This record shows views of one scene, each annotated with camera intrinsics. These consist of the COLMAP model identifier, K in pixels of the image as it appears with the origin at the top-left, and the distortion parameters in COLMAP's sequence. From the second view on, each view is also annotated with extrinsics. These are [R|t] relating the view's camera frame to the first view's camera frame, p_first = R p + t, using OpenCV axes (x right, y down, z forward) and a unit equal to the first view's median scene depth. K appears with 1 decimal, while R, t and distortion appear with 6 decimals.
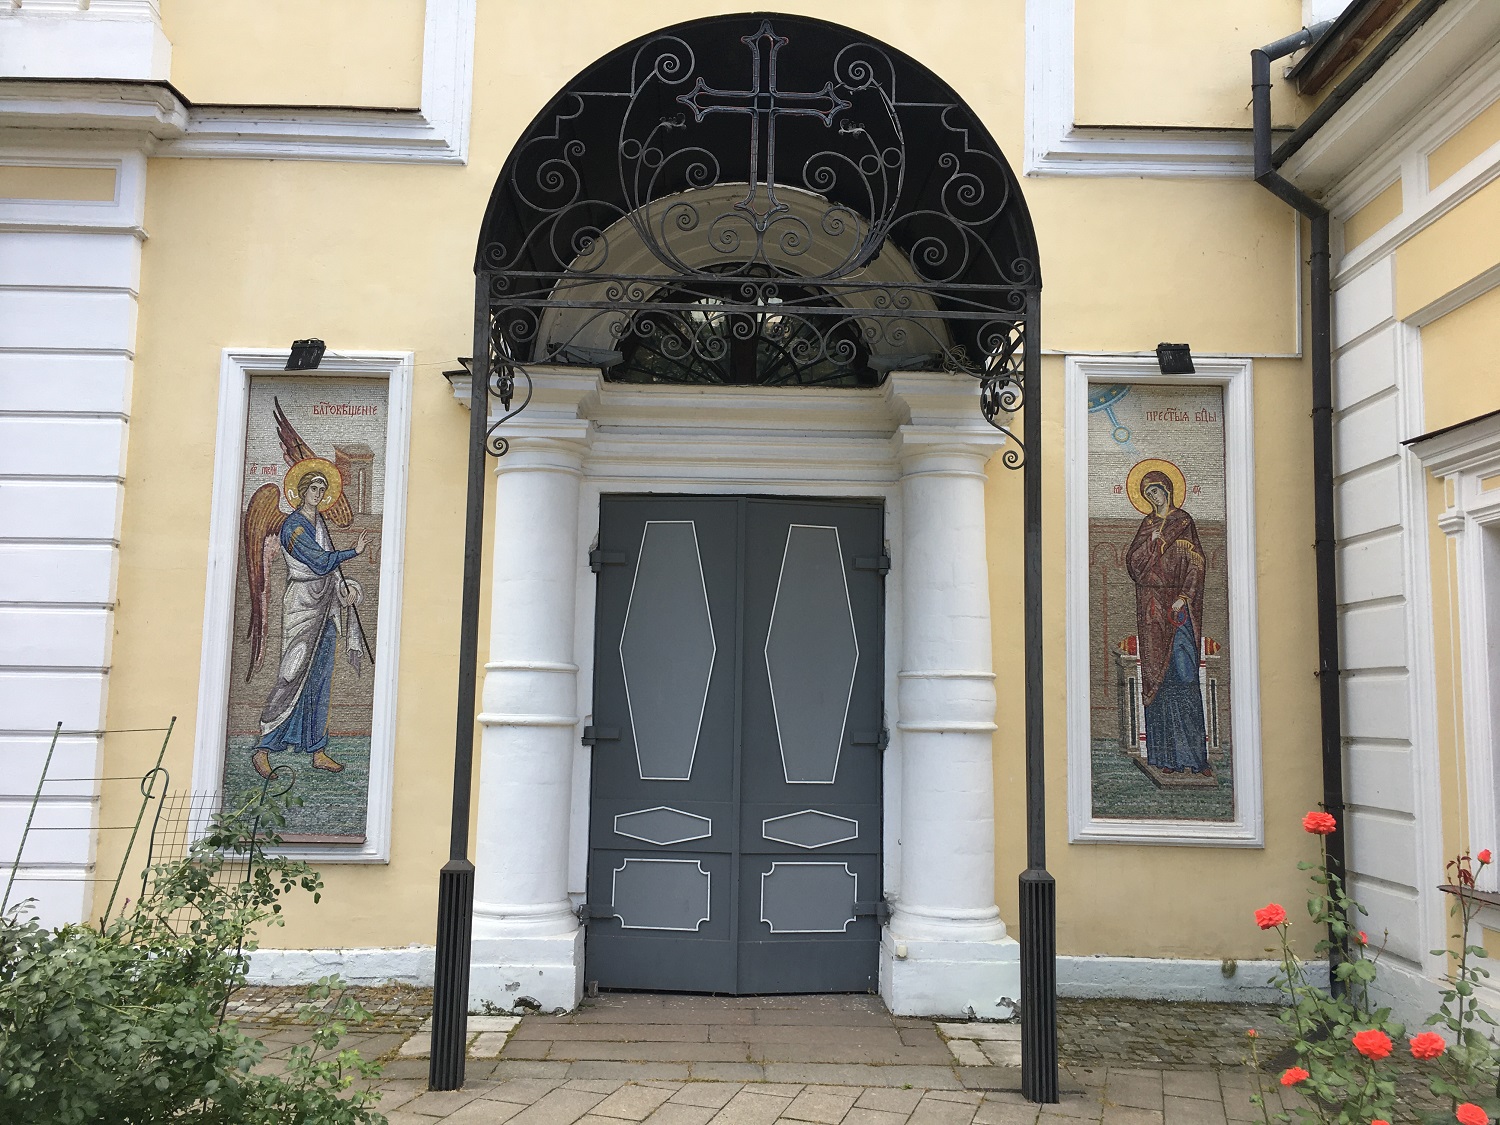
lens RADIAL K [[1263.4, 0, 750.4], [0, 1263.4, 560.2], [0, 0, 1]] dist [0.083332, -0.097457]
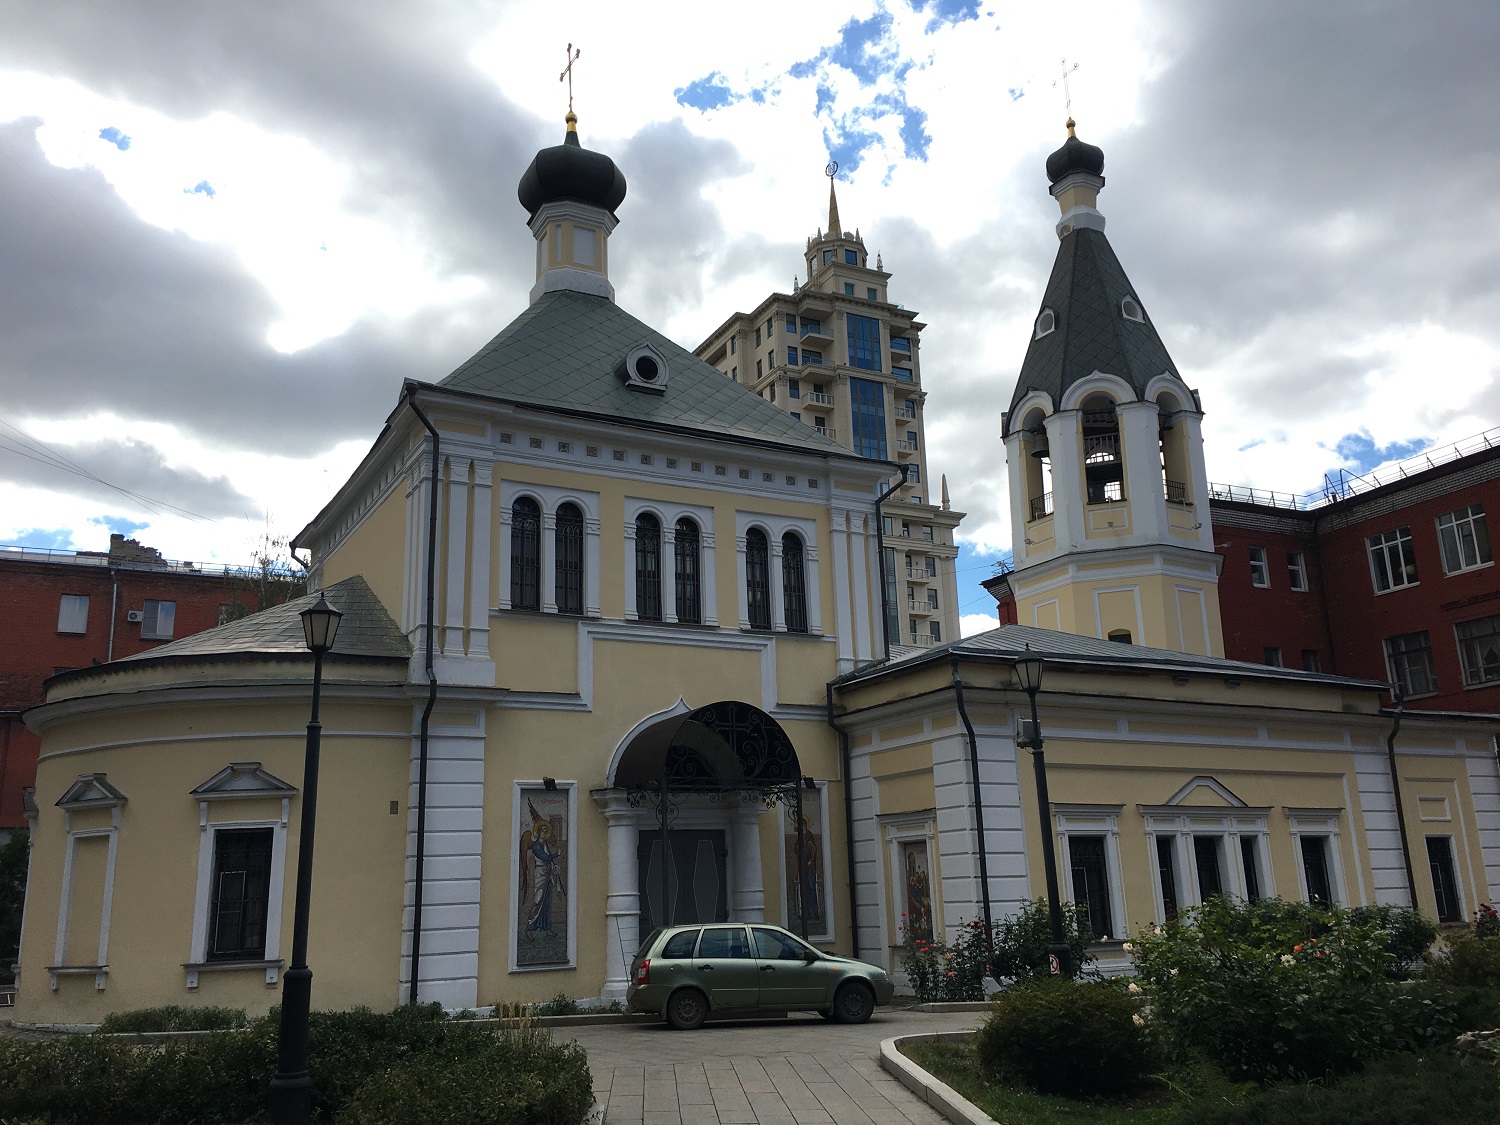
lens RADIAL K [[1263.4, 0, 734.0], [0, 1263.4, 568.6], [0, 0, 1]] dist [0.083332, -0.097457]
pose [[0.880180, 0.073362, 0.468937, -1.338082], [-0.003979, 0.989089, -0.147267, -0.220819], [-0.474624, 0.127755, 0.870868, -1.704271]]
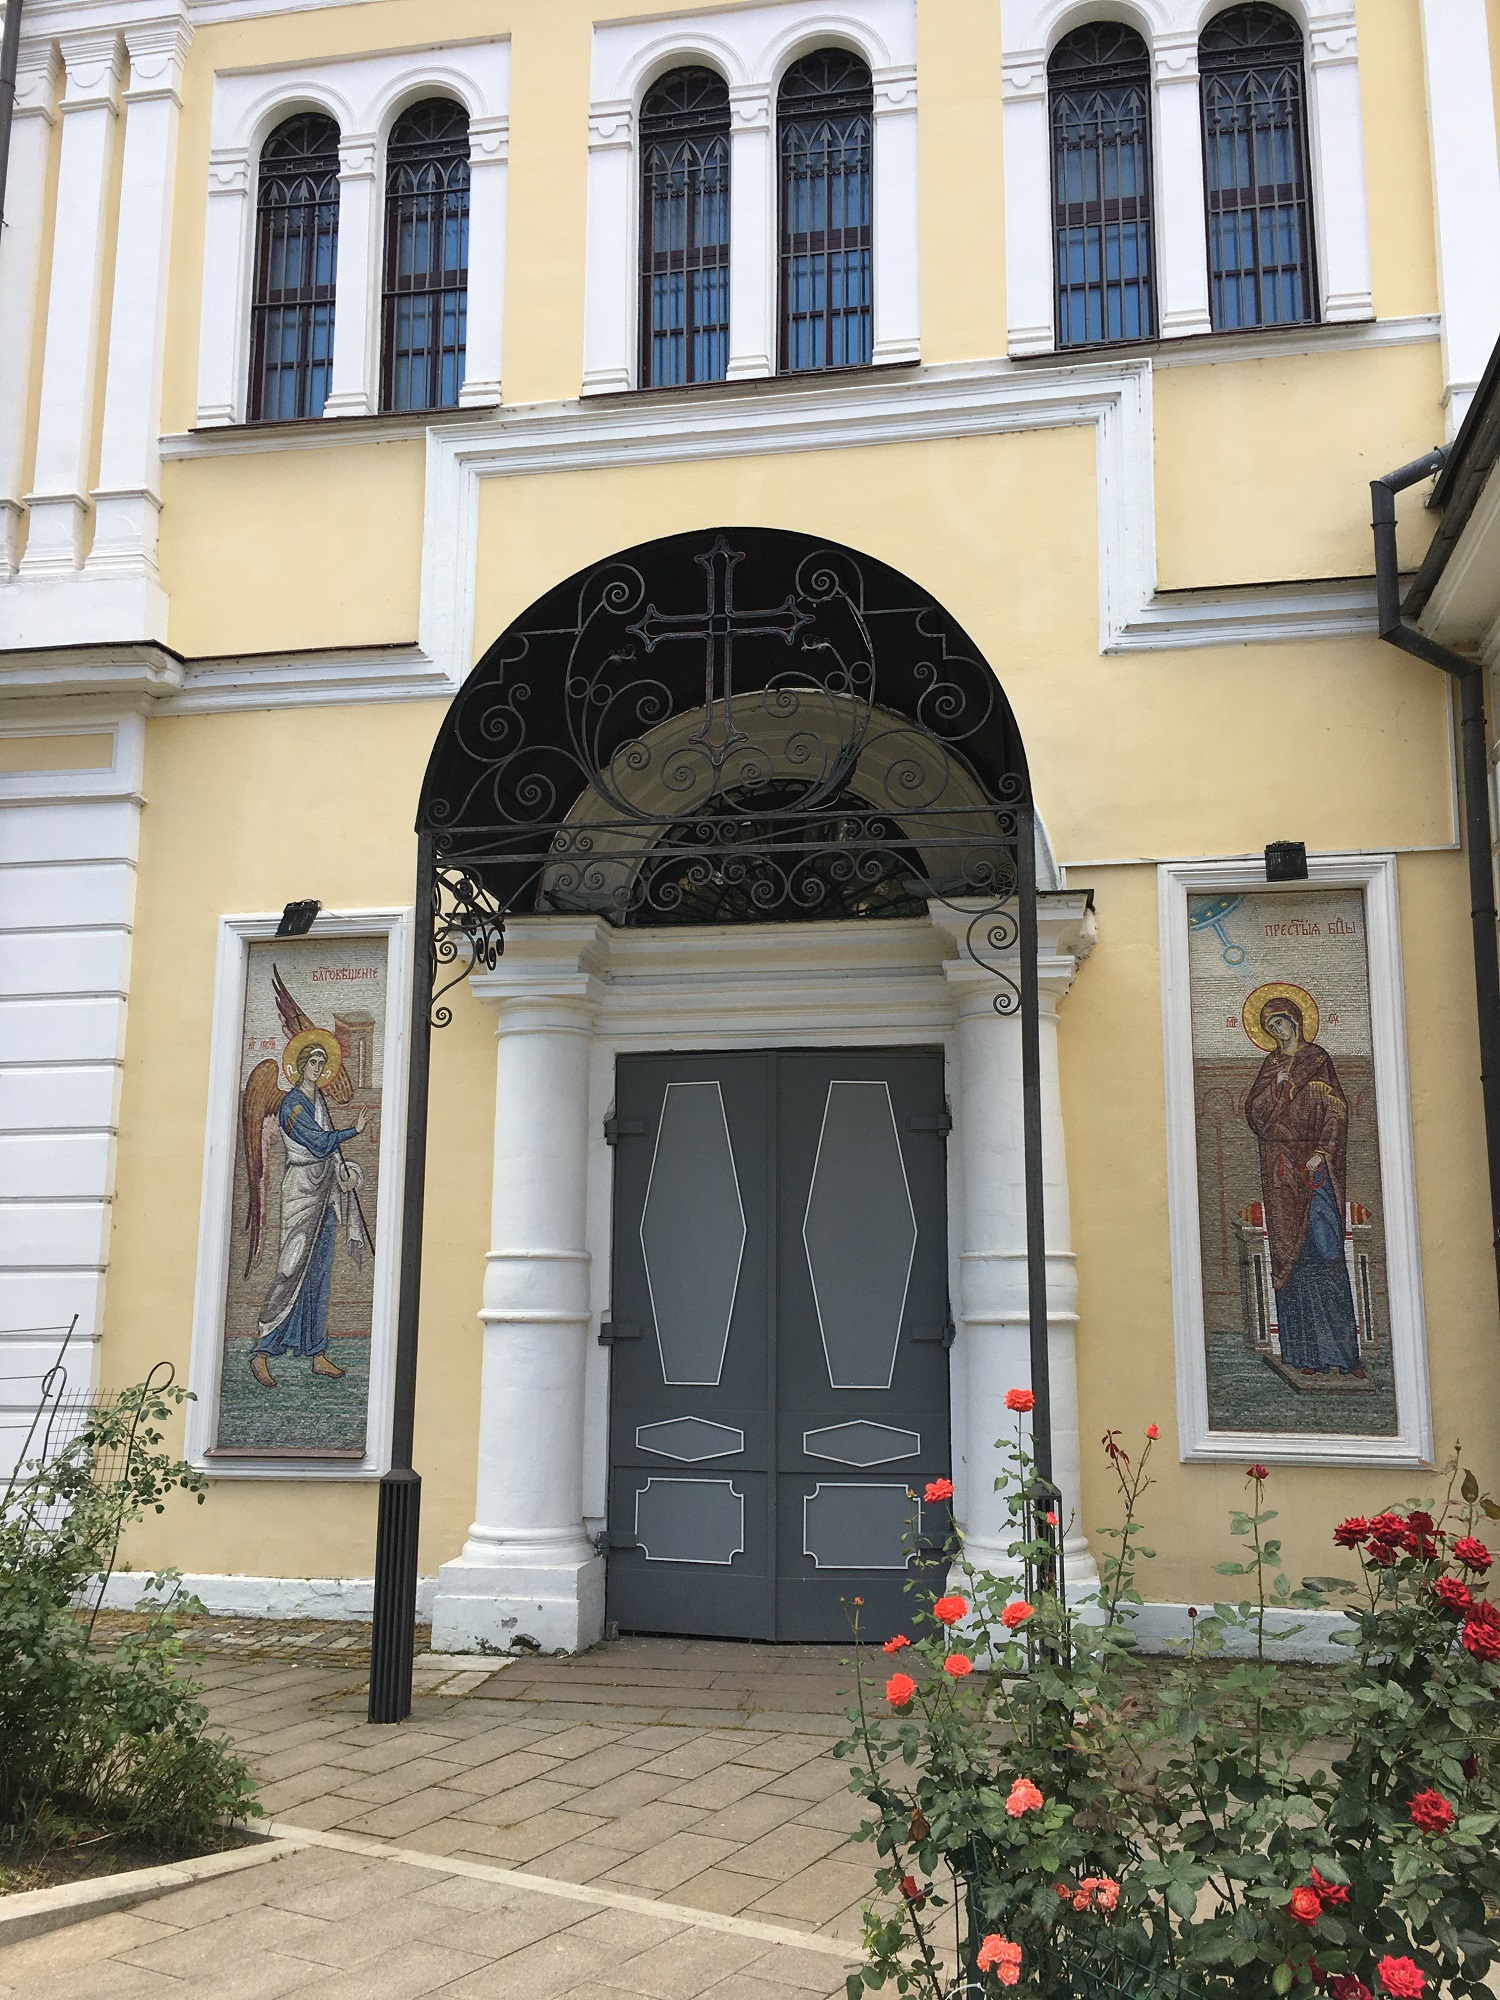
lens RADIAL K [[1684.5, 0, 752.5], [0, 1684.5, 1002.2], [0, 0, 1]] dist [0.083332, -0.097457]
pose [[0.980993, -0.047721, -0.188083, 0.198455], [0.035864, 0.997178, -0.065946, -0.008107], [0.190699, 0.057947, 0.979937, -0.129435]]
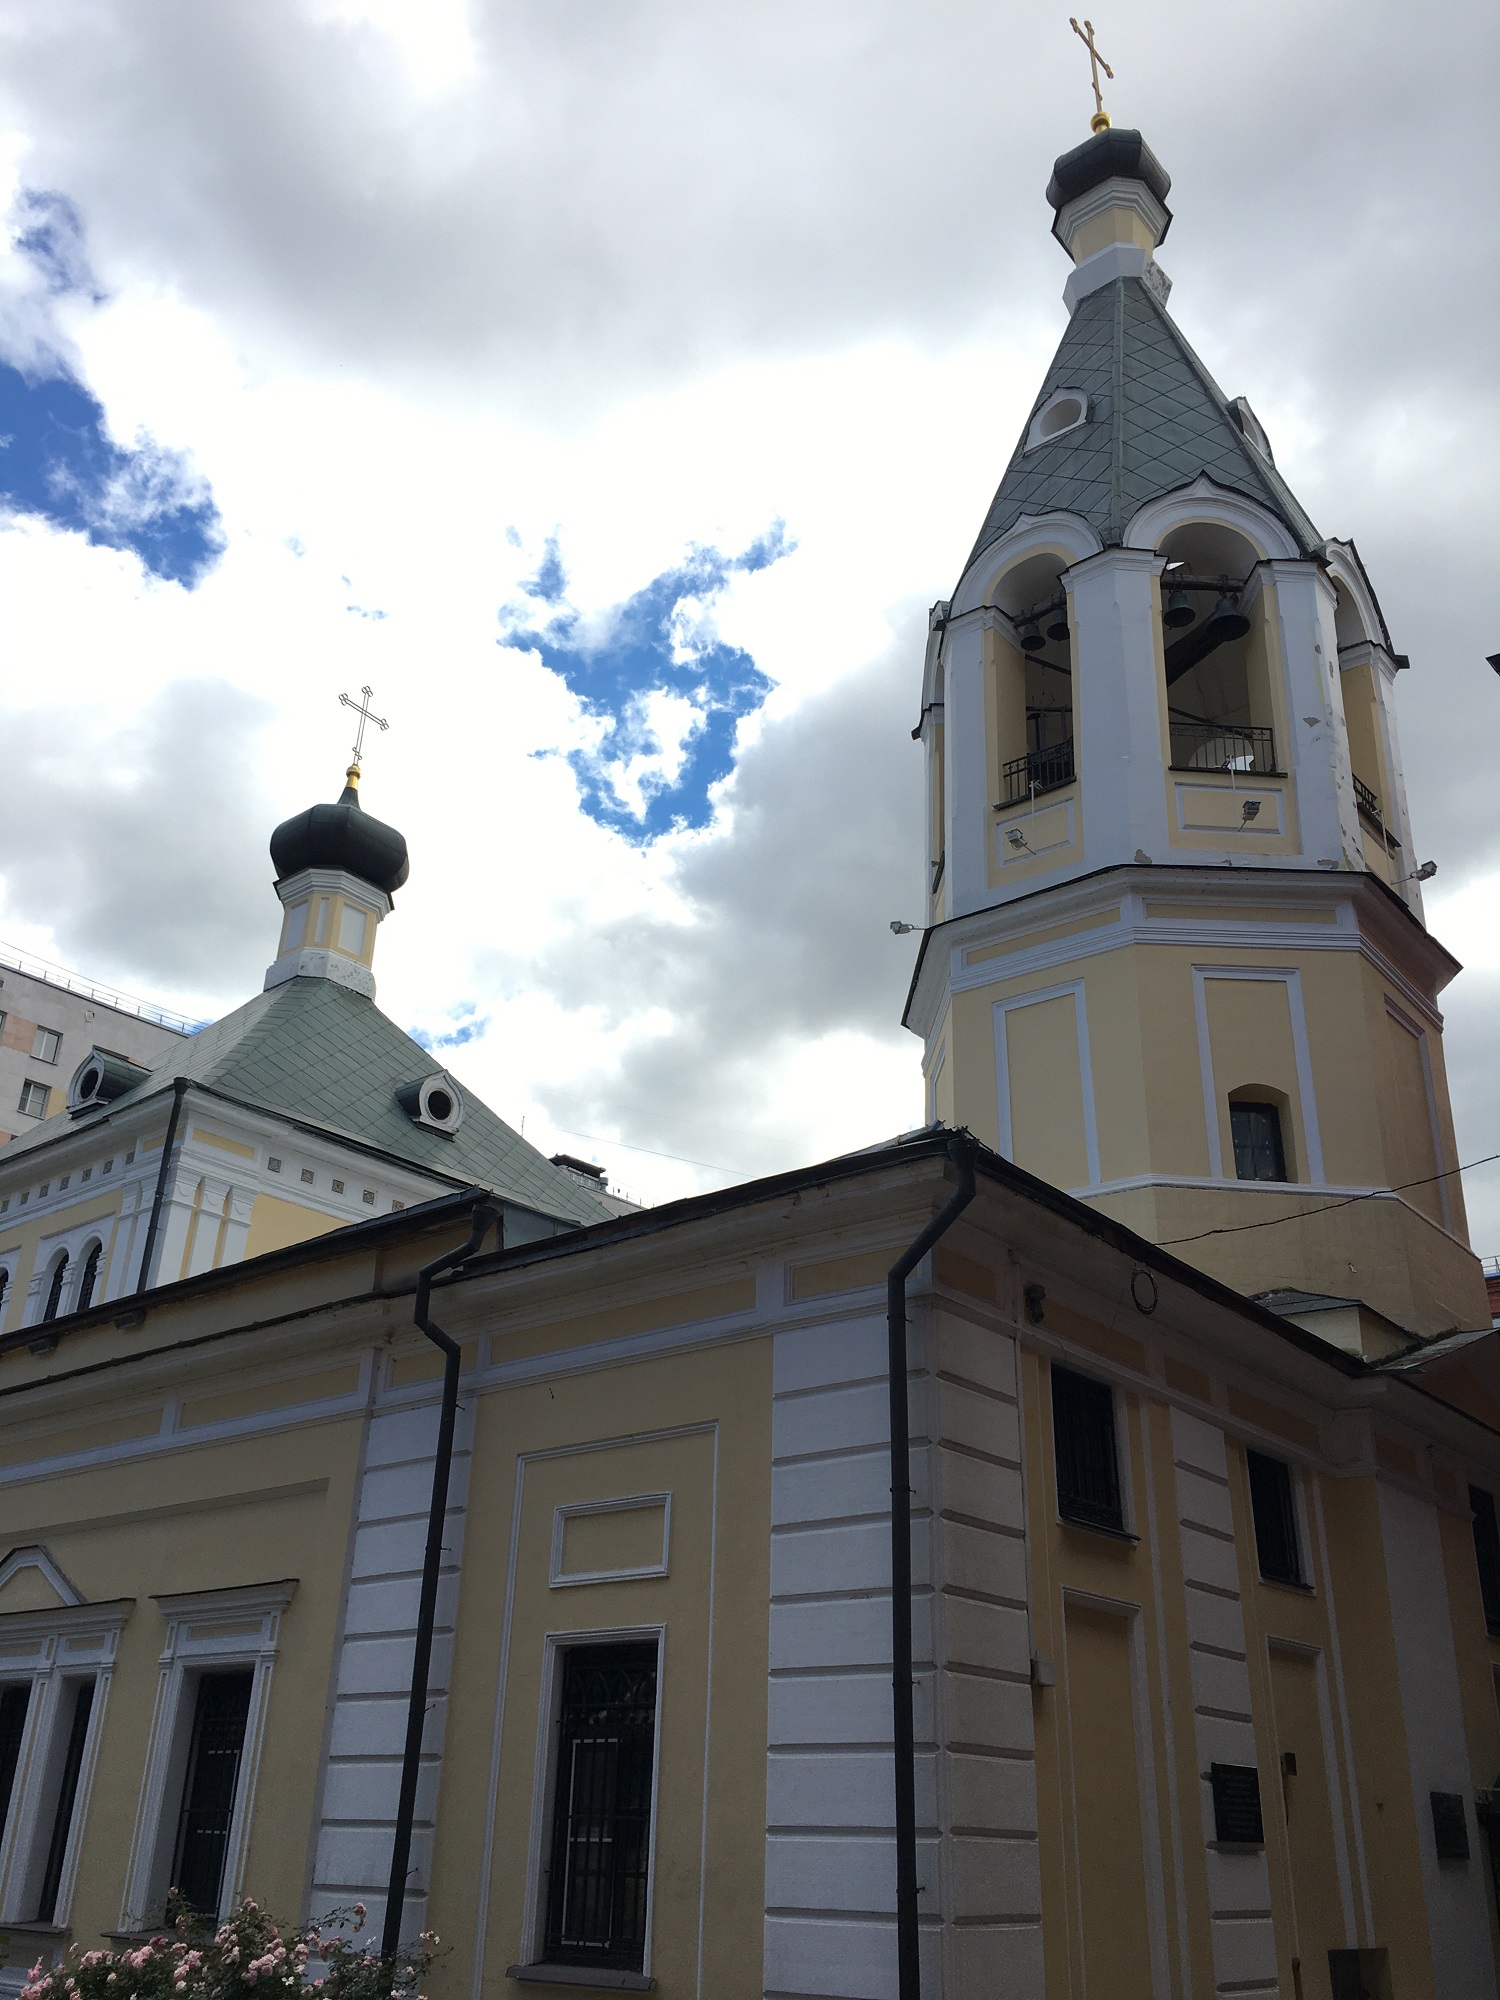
lens RADIAL K [[1684.5, 0, 761.1], [0, 1684.5, 1006.1], [0, 0, 1]] dist [0.083332, -0.097457]
pose [[0.766548, -0.285582, -0.575193, 2.911860], [0.064867, 0.925530, -0.373077, 0.016272], [0.638903, 0.248670, 0.727988, -0.551414]]
